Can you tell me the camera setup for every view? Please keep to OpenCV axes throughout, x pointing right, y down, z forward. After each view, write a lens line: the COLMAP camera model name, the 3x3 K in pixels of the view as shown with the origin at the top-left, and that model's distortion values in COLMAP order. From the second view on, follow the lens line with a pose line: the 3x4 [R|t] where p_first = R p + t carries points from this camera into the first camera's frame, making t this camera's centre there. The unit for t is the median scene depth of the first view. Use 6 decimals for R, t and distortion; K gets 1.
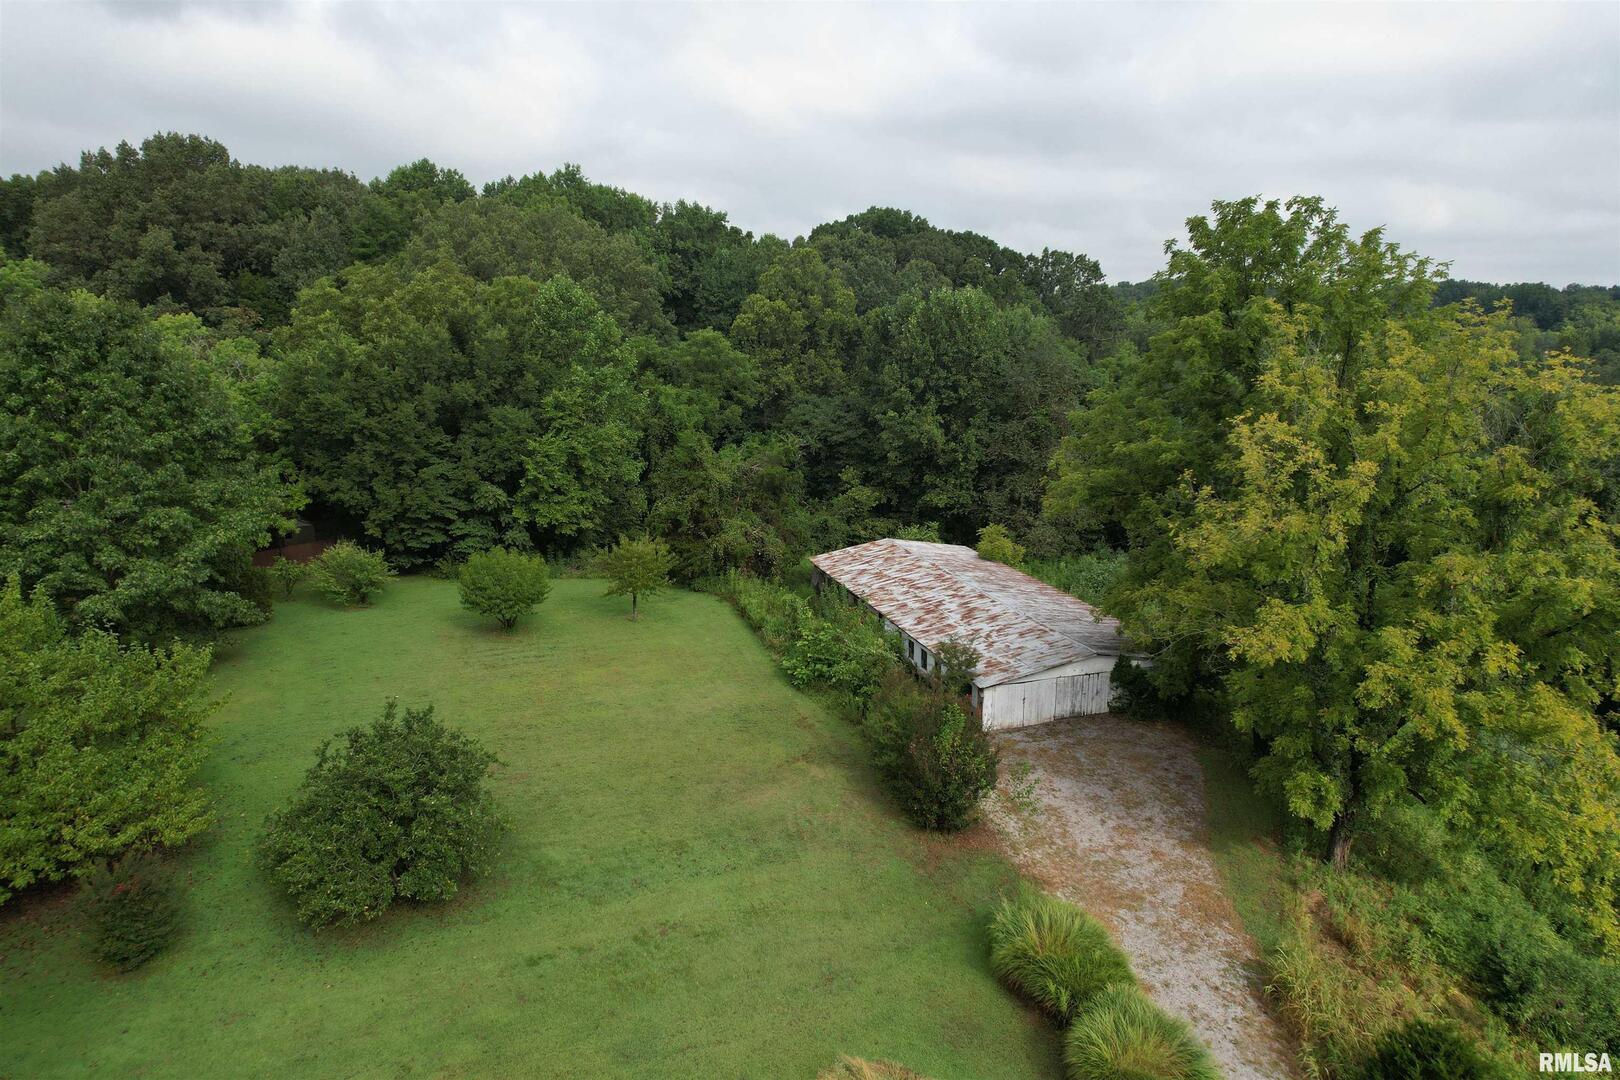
lens RADIAL K [[1035.1, 0, 814.8], [0, 1035.1, 567.5], [0, 0, 1]] dist [-0.065464, 0.056755]
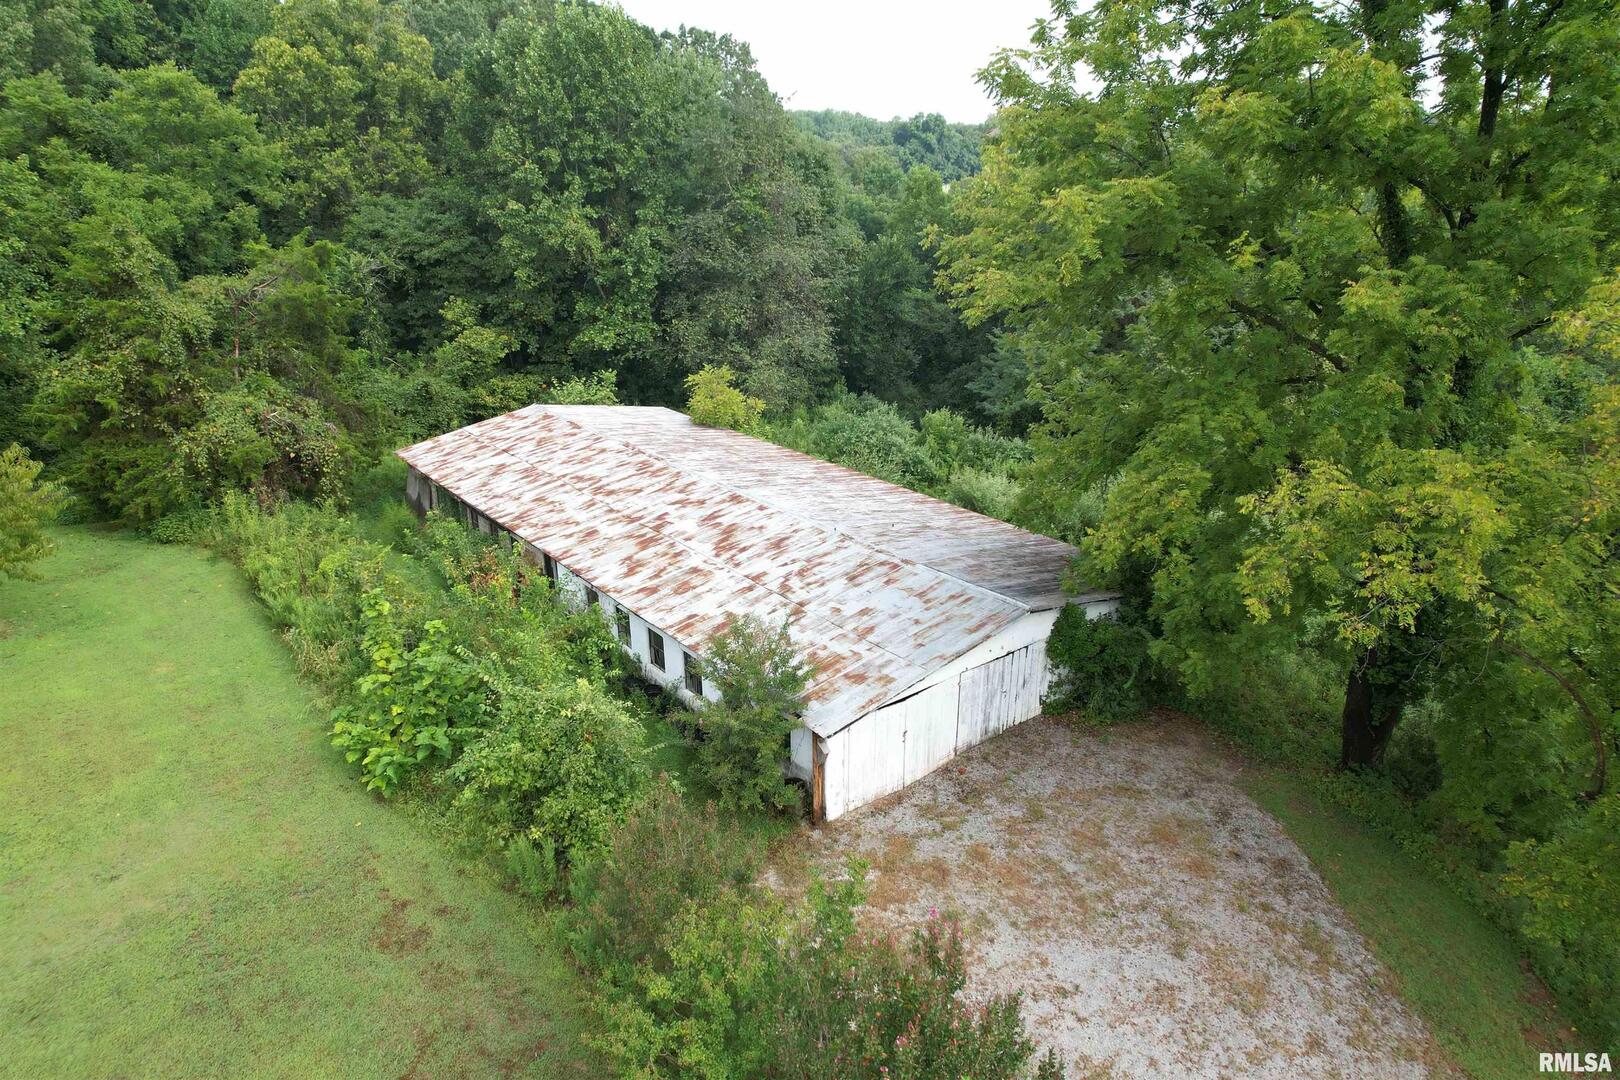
lens RADIAL K [[1035.1, 0, 824.1], [0, 1035.1, 560.4], [0, 0, 1]] dist [-0.065464, 0.056755]
pose [[0.933328, -0.130248, 0.334566, 0.017399], [0.085296, 0.985635, 0.145765, -0.012686], [-0.348746, -0.107510, 0.931031, 0.406225]]
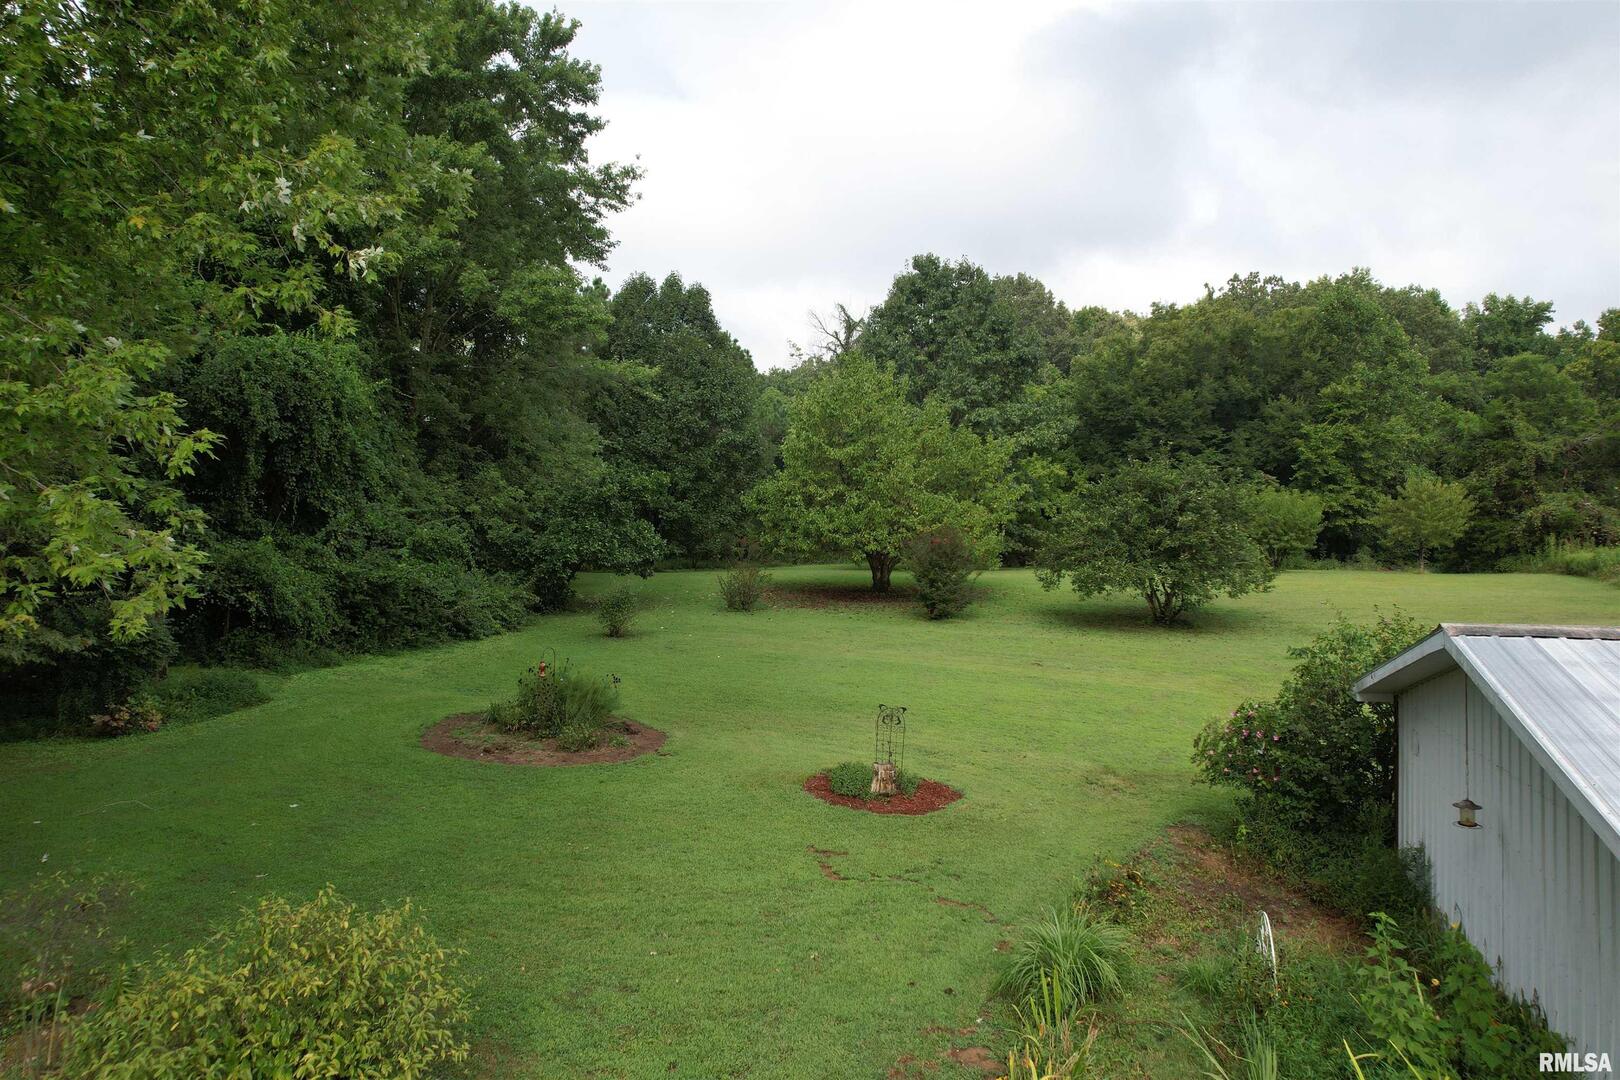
lens RADIAL K [[1035.1, 0, 805.8], [0, 1035.1, 531.4], [0, 0, 1]] dist [-0.065464, 0.056755]
pose [[0.754506, -0.004419, -0.656278, 0.003788], [-0.151550, 0.971778, -0.180778, 0.220479], [0.638555, 0.235857, 0.732543, 0.001136]]
